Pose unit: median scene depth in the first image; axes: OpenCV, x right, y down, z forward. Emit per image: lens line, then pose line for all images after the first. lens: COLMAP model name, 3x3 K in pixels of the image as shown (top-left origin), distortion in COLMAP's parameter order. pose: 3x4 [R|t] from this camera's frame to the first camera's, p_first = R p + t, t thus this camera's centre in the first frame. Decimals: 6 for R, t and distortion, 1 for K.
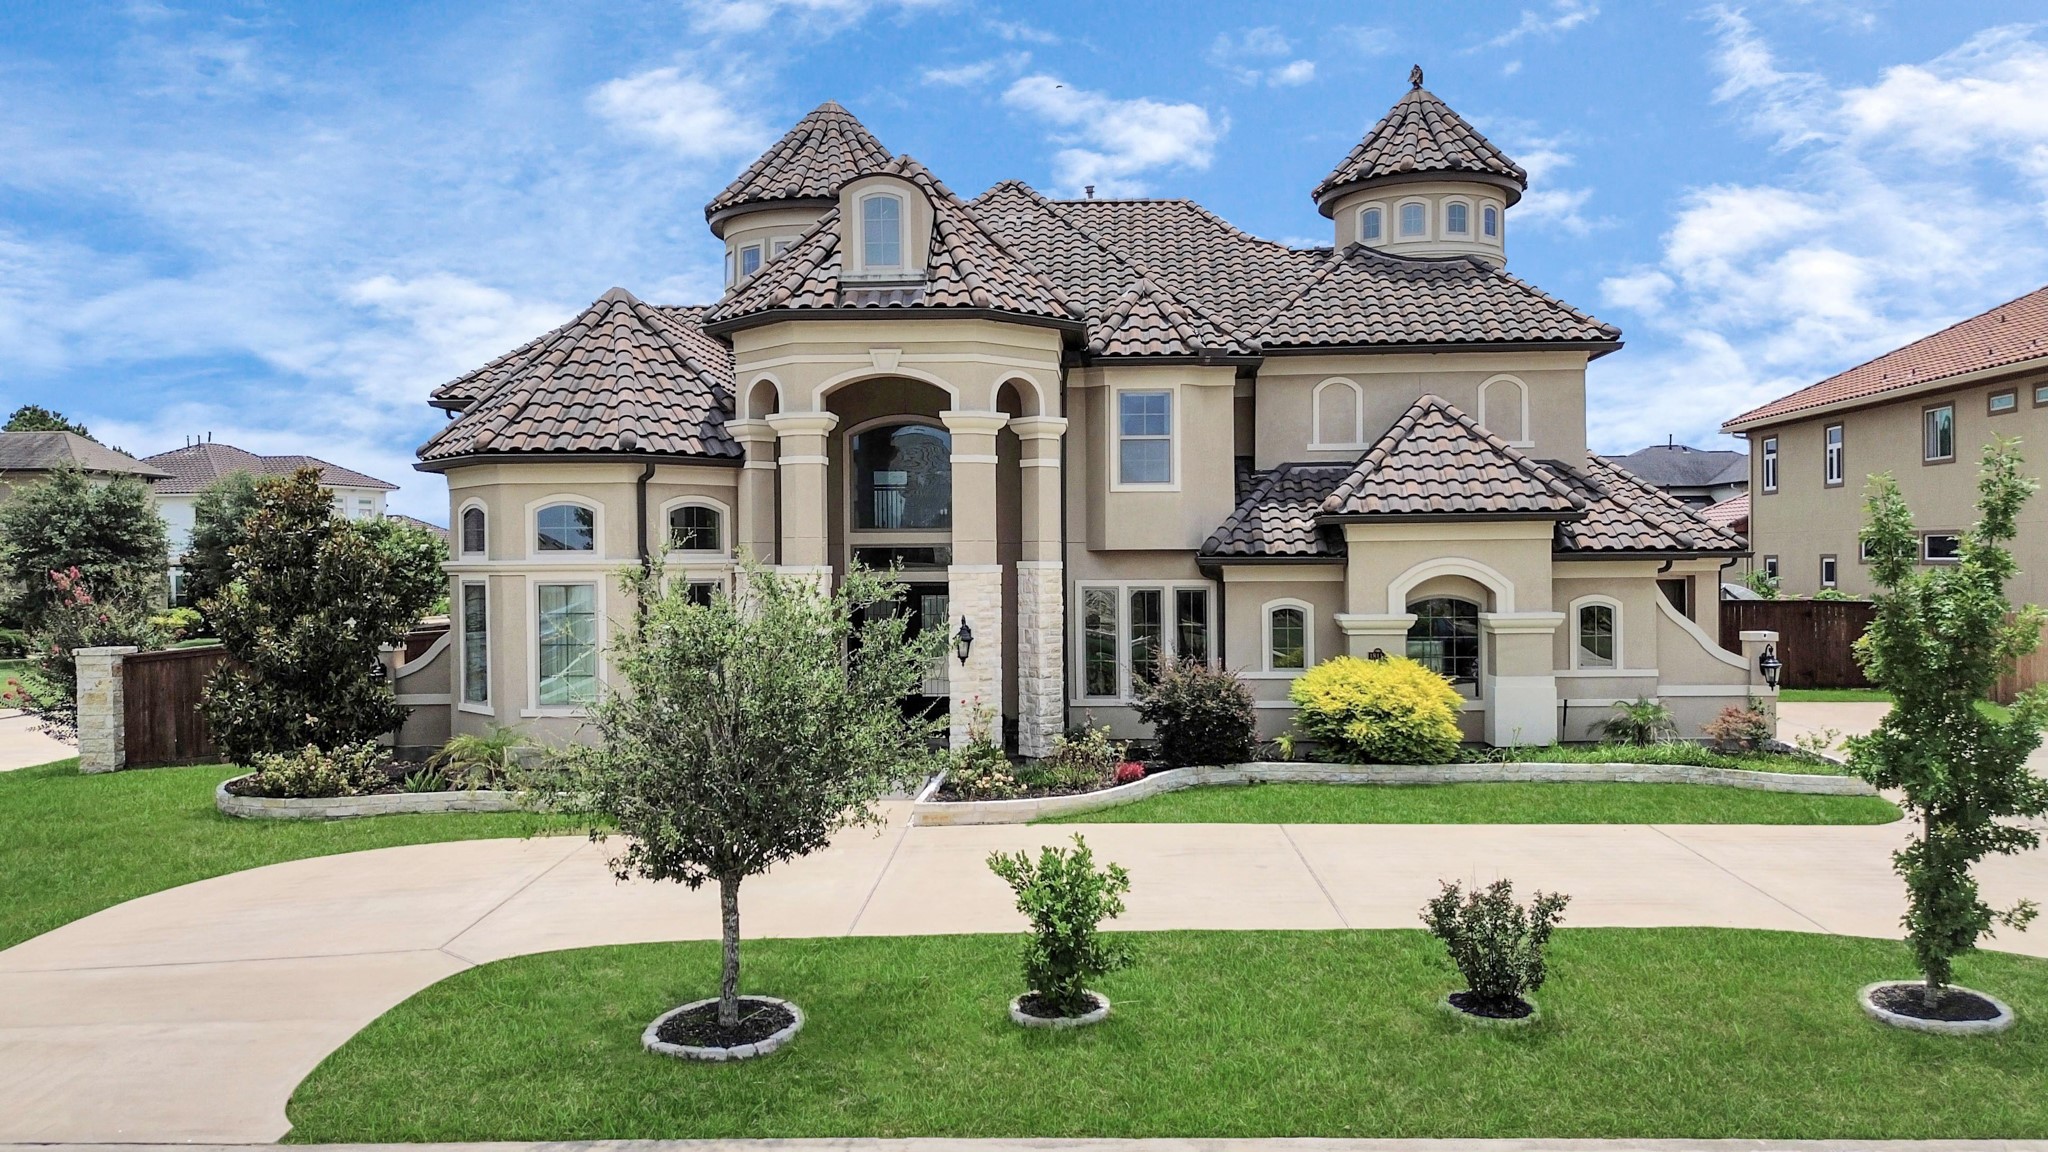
lens RADIAL K [[1510.1, 0, 1087.7], [0, 1510.1, 575.6], [0, 0, 1]] dist [0.036916, -0.003547]
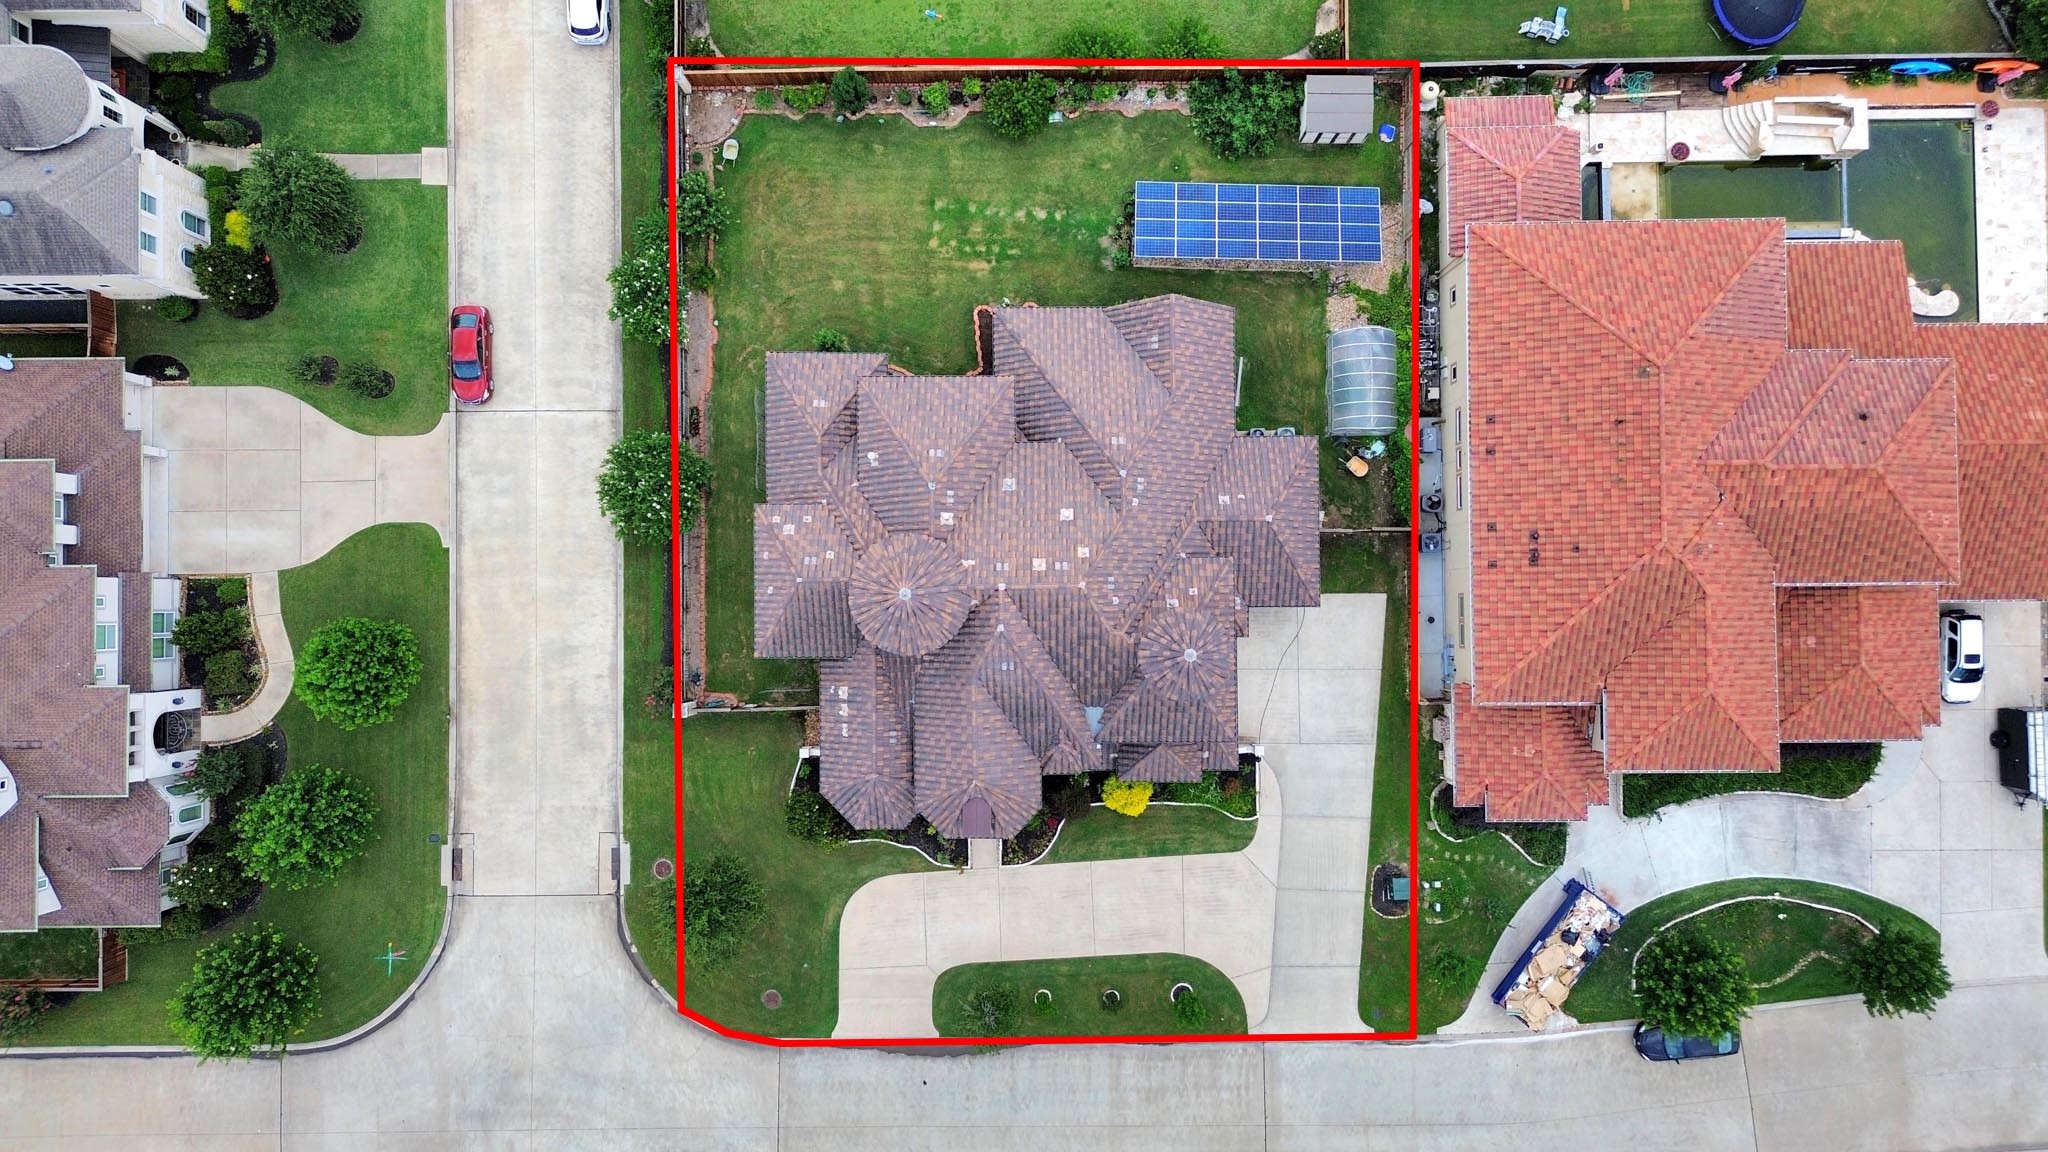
lens RADIAL K [[1451.8, 0, 1024.0], [0, 1451.8, 576.0], [0, 0, 1]] dist [0.074690, -0.084910]
pose [[0.999395, -0.034662, 0.002743, -0.027309], [-0.001492, 0.036078, 0.999348, -3.010011], [-0.034738, -0.998748, 0.036004, 1.315756]]
